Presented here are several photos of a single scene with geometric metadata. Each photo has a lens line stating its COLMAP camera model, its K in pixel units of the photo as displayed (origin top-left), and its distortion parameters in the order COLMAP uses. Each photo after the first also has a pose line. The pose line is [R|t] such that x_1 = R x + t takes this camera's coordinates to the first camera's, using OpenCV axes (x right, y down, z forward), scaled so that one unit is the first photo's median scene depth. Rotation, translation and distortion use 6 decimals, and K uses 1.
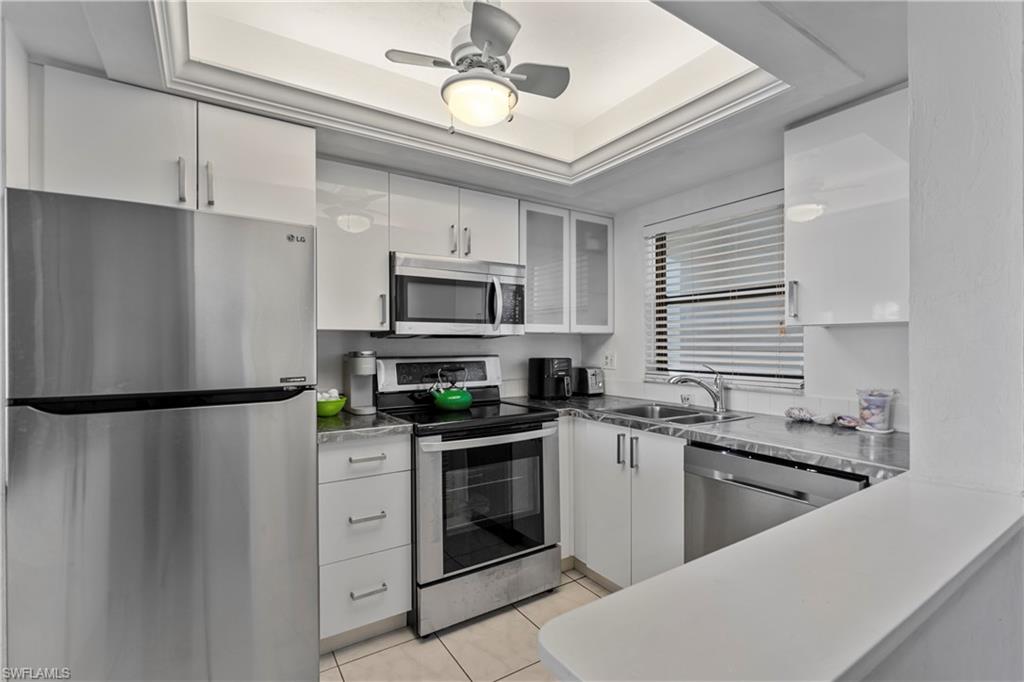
lens RADIAL K [[464.0, 0, 511.2], [0, 464.0, 343.6], [0, 0, 1]] dist [0.000032, -0.000169]
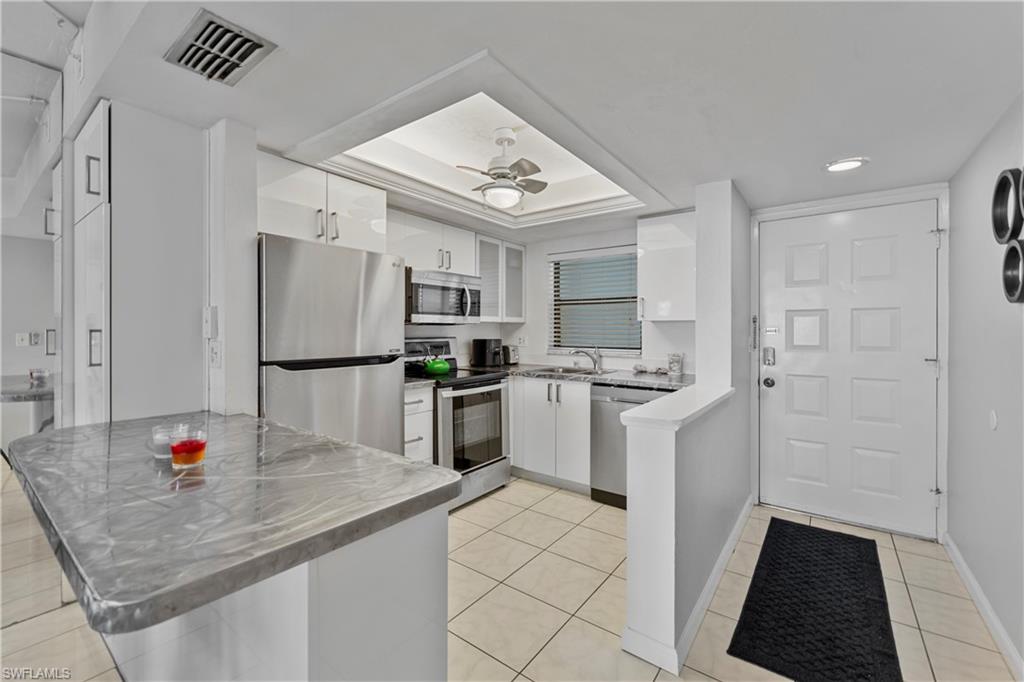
lens RADIAL K [[424.9, 0, 511.9], [0, 424.9, 328.7], [0, 0, 1]] dist [0.001027, 0.000043]
pose [[0.937969, 0.006769, 0.346653, -0.380721], [-0.006414, 0.999977, -0.002172, 0.000282], [-0.346659, -0.000186, 0.937991, -0.353665]]
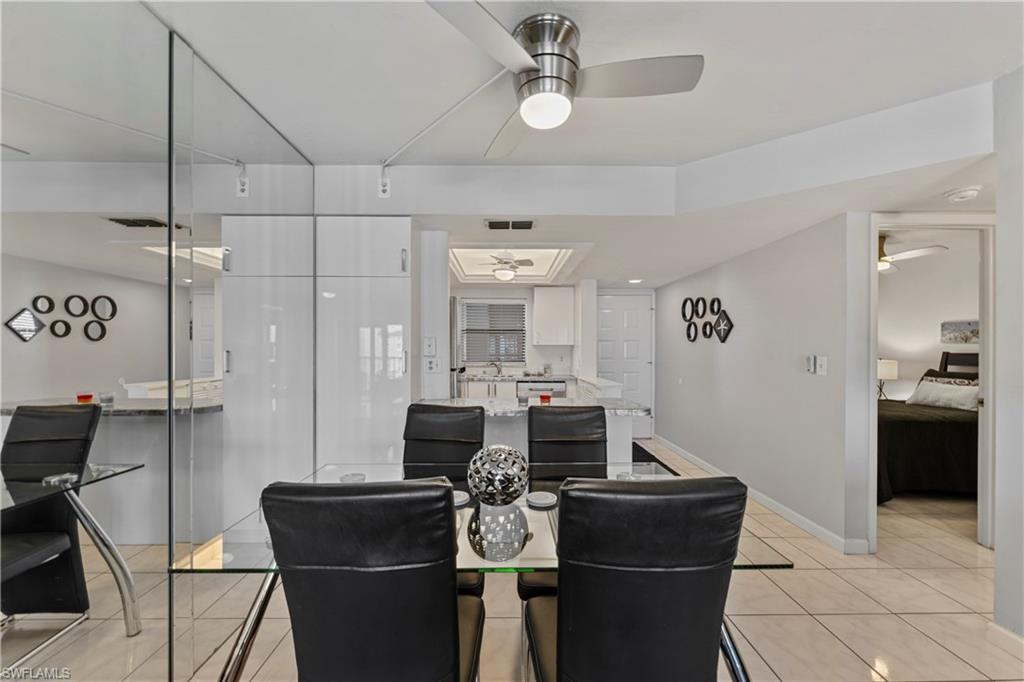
lens RADIAL K [[418.7, 0, 512.0], [0, 418.7, 341.0], [0, 0, 1]] dist [0.000218, -0.000007]
pose [[0.527384, 0.013266, 0.849523, -1.537534], [-0.002214, 0.999896, -0.014239, -0.018676], [-0.849624, 0.005629, 0.527359, -0.339370]]
